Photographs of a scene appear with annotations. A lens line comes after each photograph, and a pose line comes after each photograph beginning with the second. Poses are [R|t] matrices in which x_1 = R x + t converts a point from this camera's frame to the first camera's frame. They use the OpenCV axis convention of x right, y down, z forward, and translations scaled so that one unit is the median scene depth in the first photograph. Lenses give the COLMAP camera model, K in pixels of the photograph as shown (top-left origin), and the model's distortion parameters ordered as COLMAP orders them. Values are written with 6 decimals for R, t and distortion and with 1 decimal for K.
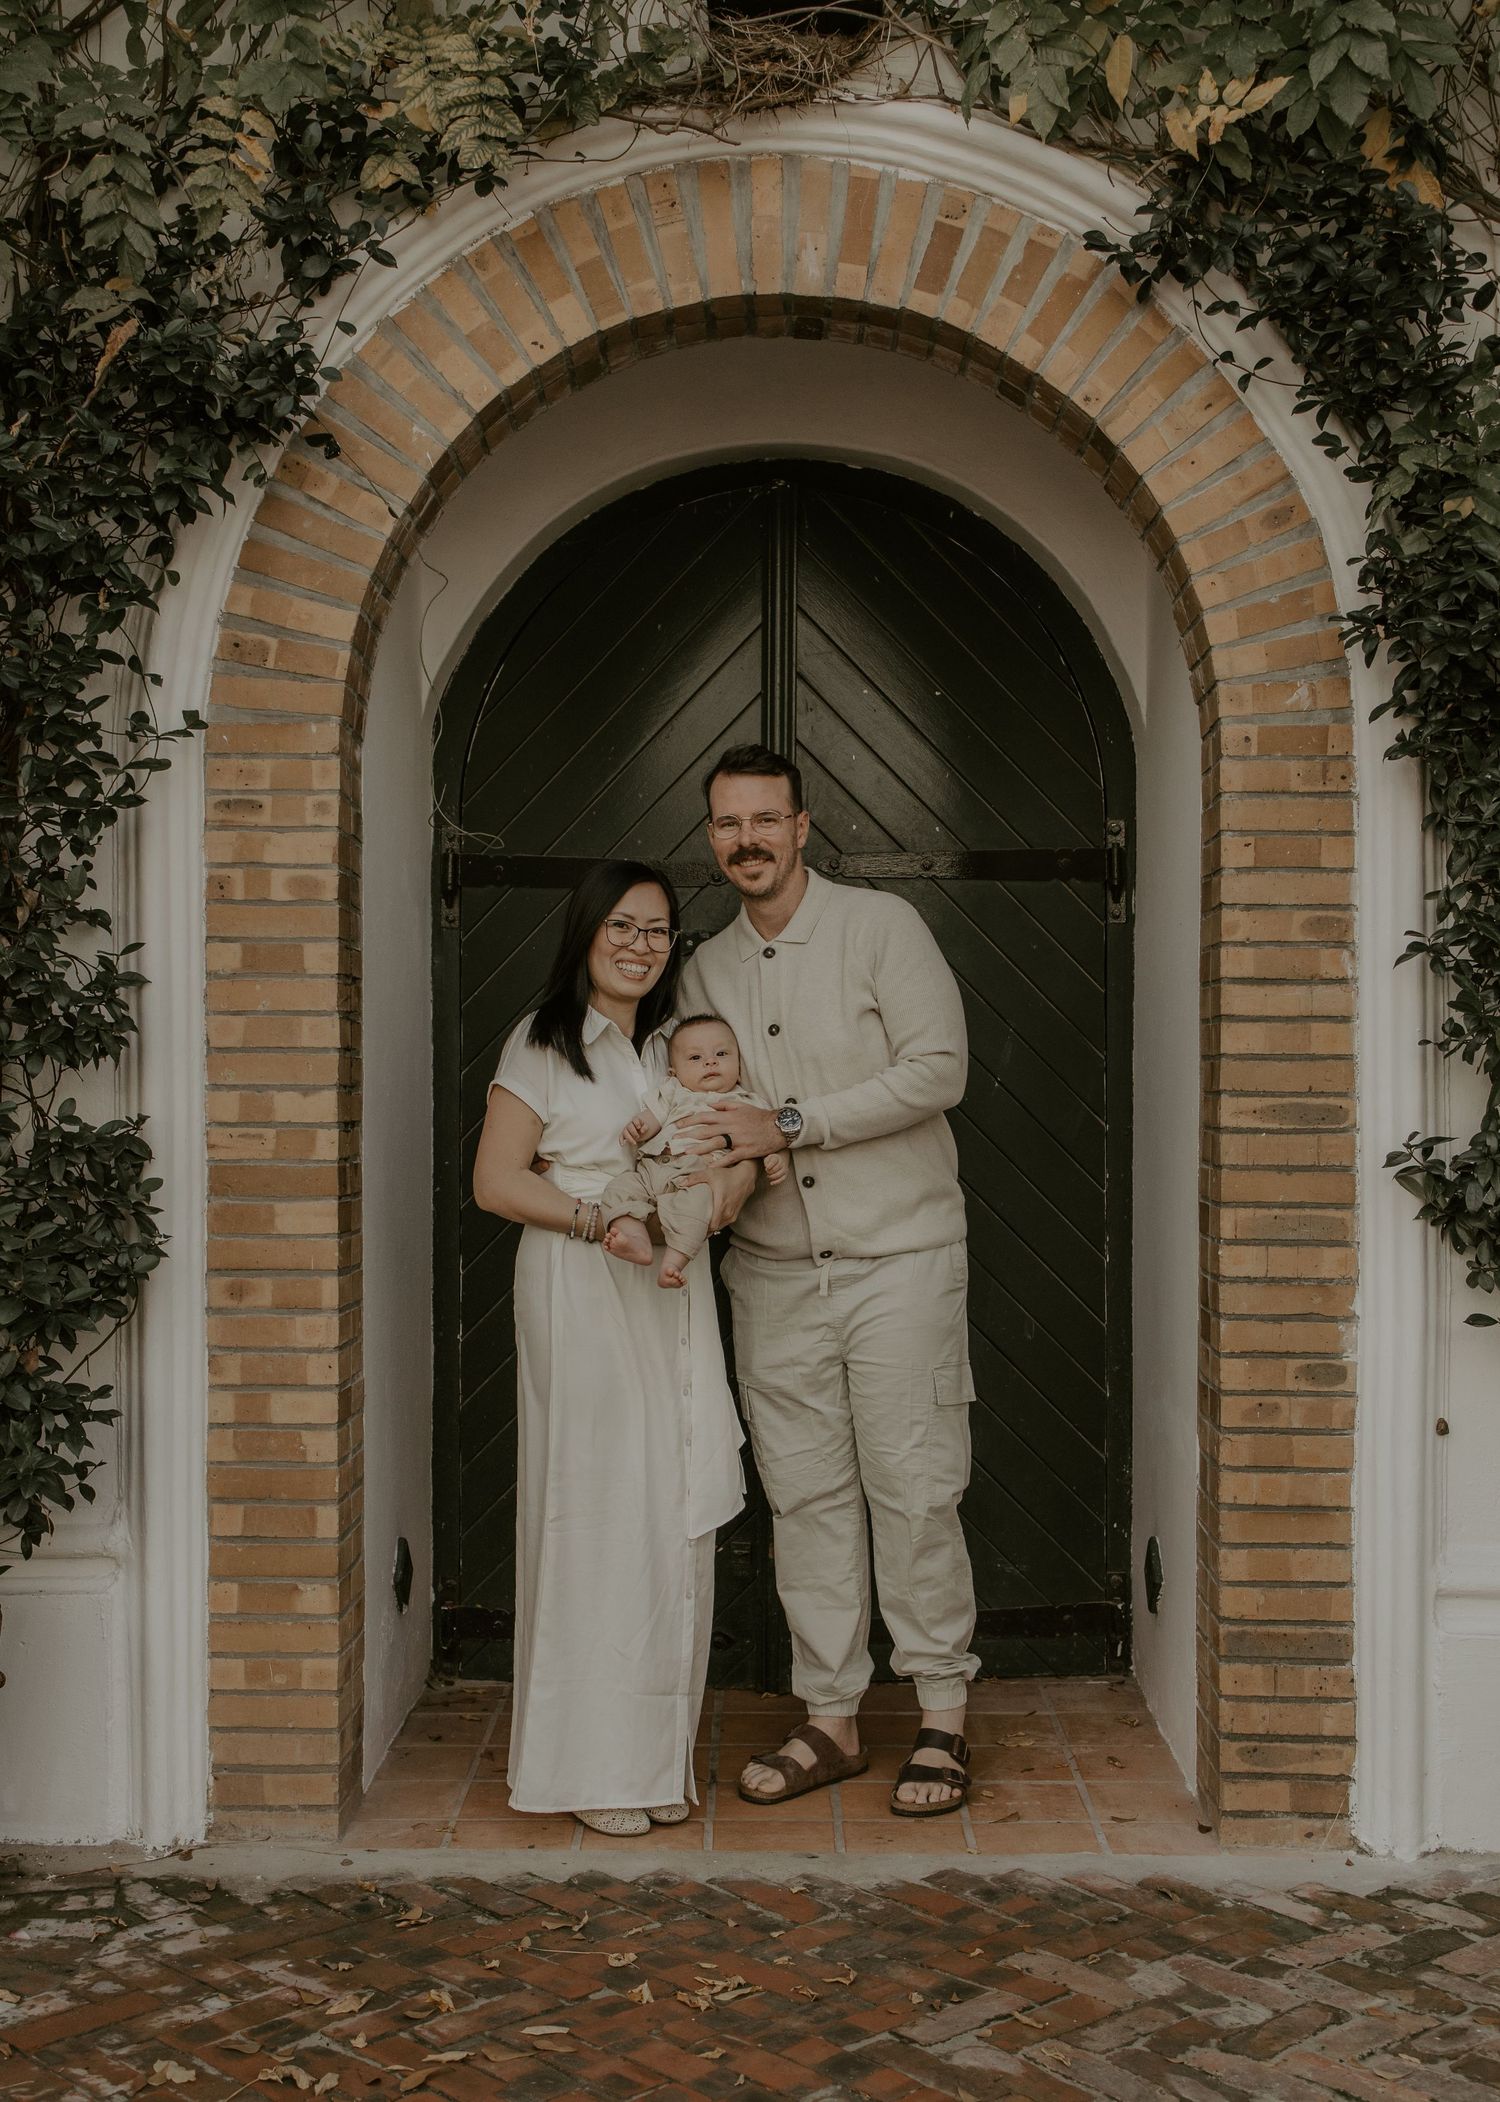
lens RADIAL K [[2394.2, 0, 749.8], [0, 2394.2, 1060.0], [0, 0, 1]] dist [0.027890, 0.000000]
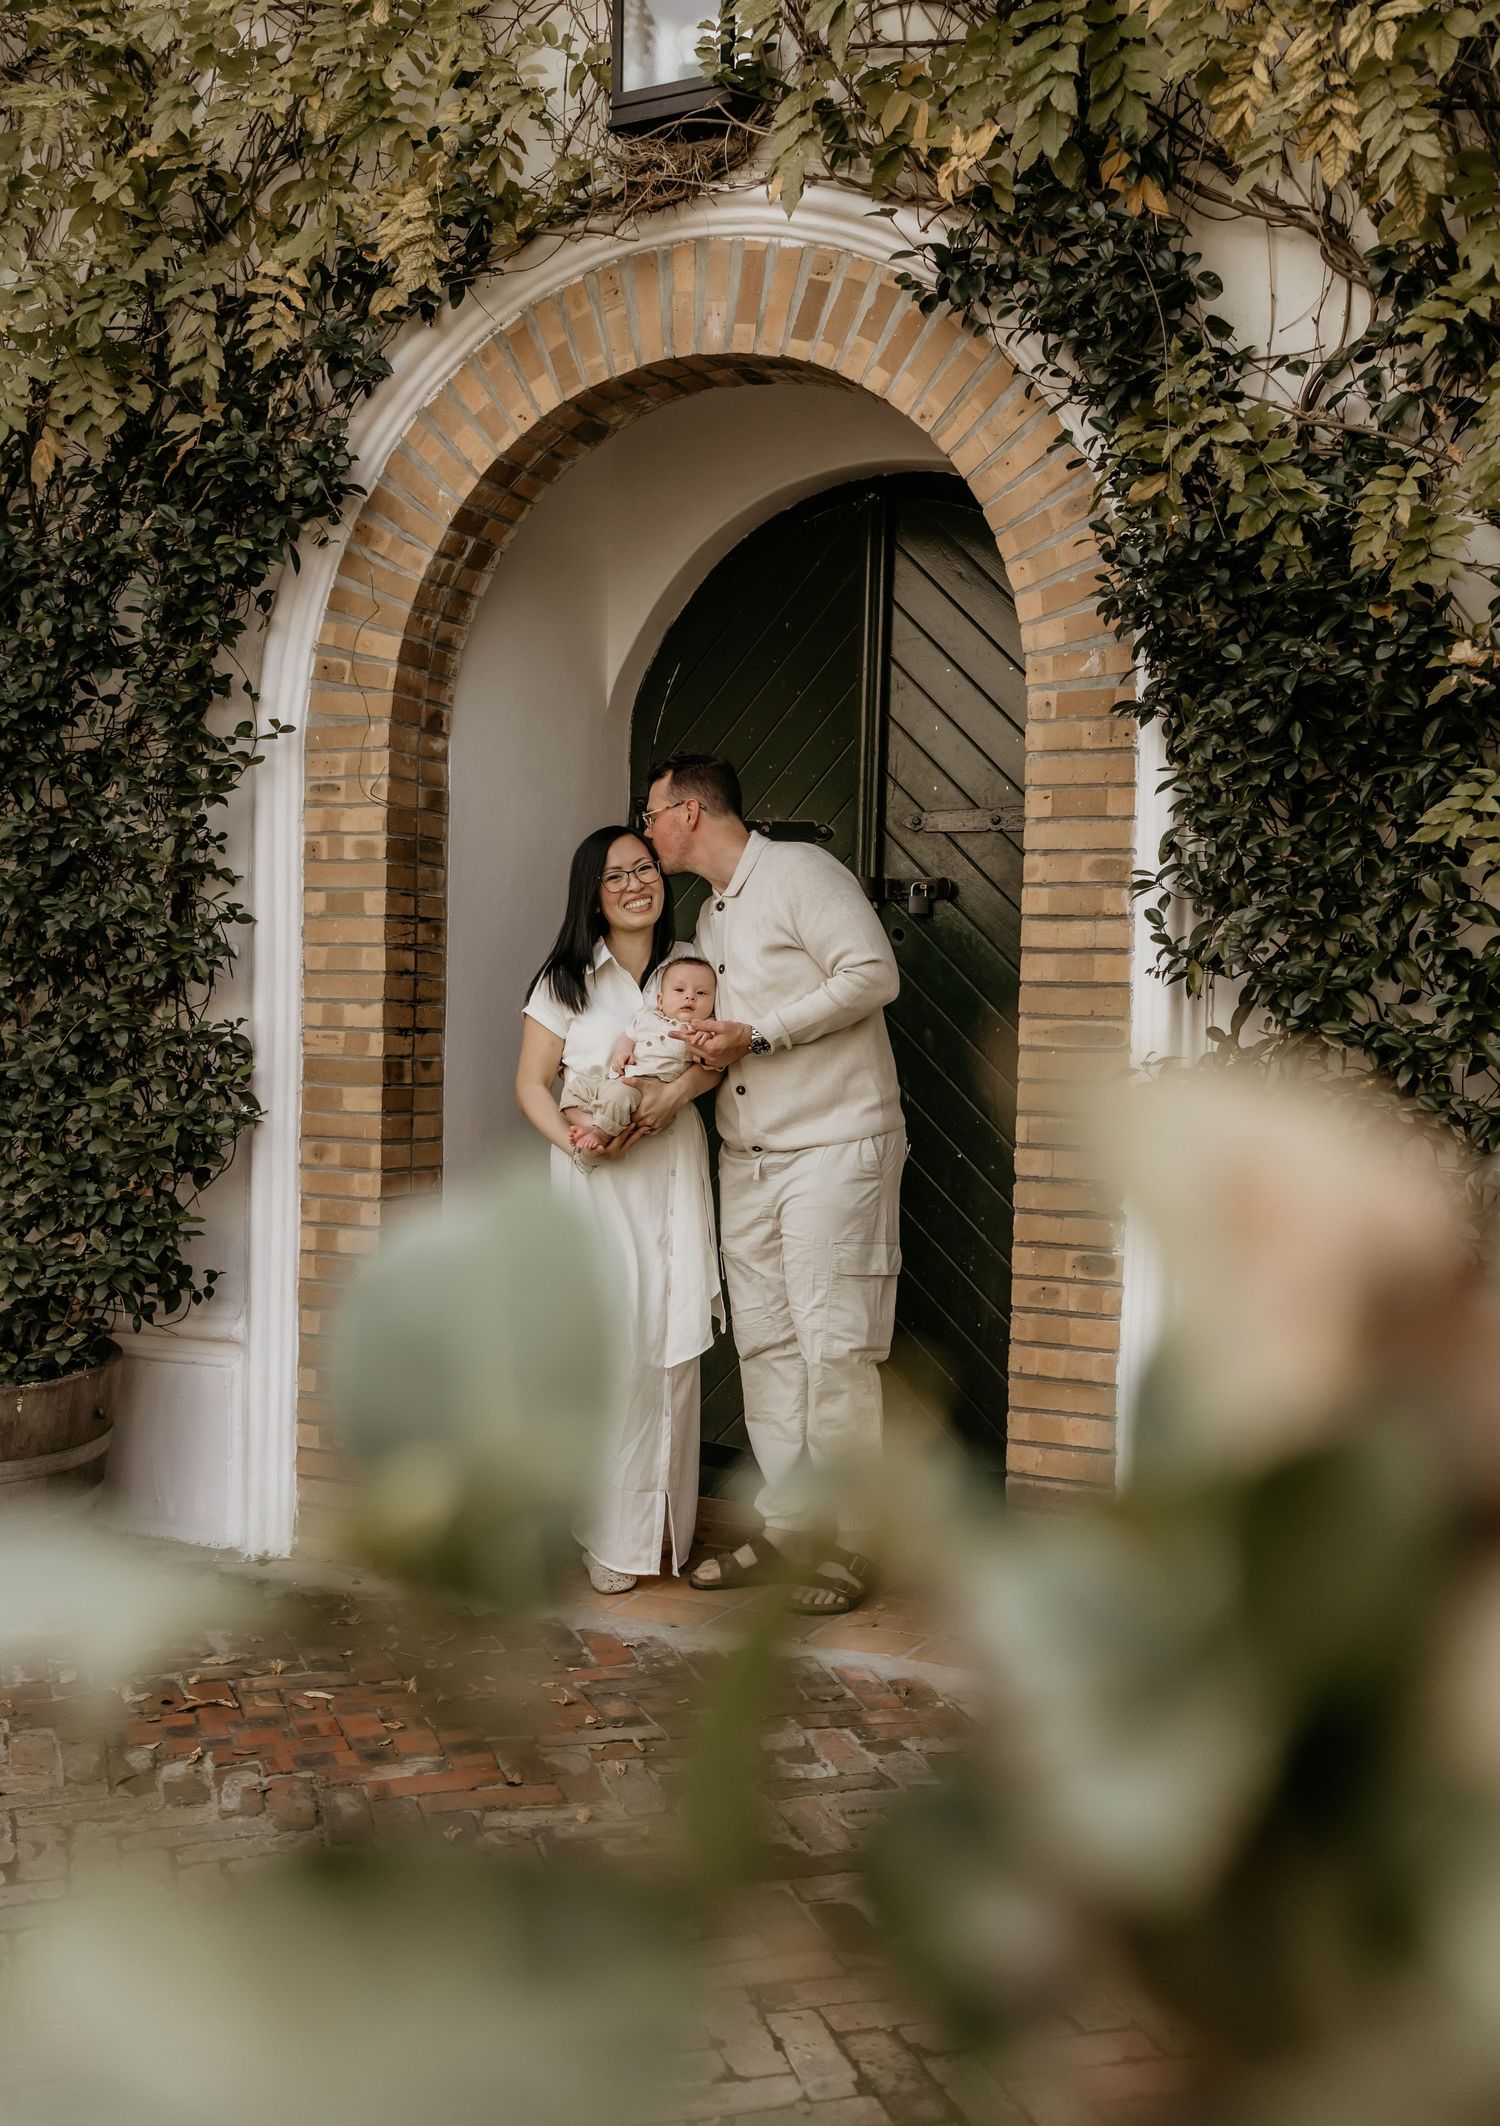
lens RADIAL K [[2230.7, 0, 750.2], [0, 2230.7, 1053.2], [0, 0, 1]] dist [0.027849, 0.000000]
pose [[0.900341, 0.022390, -0.434609, 0.543030], [-0.013981, 0.999648, 0.022536, 0.009574], [0.434960, -0.014214, 0.900337, -0.016085]]
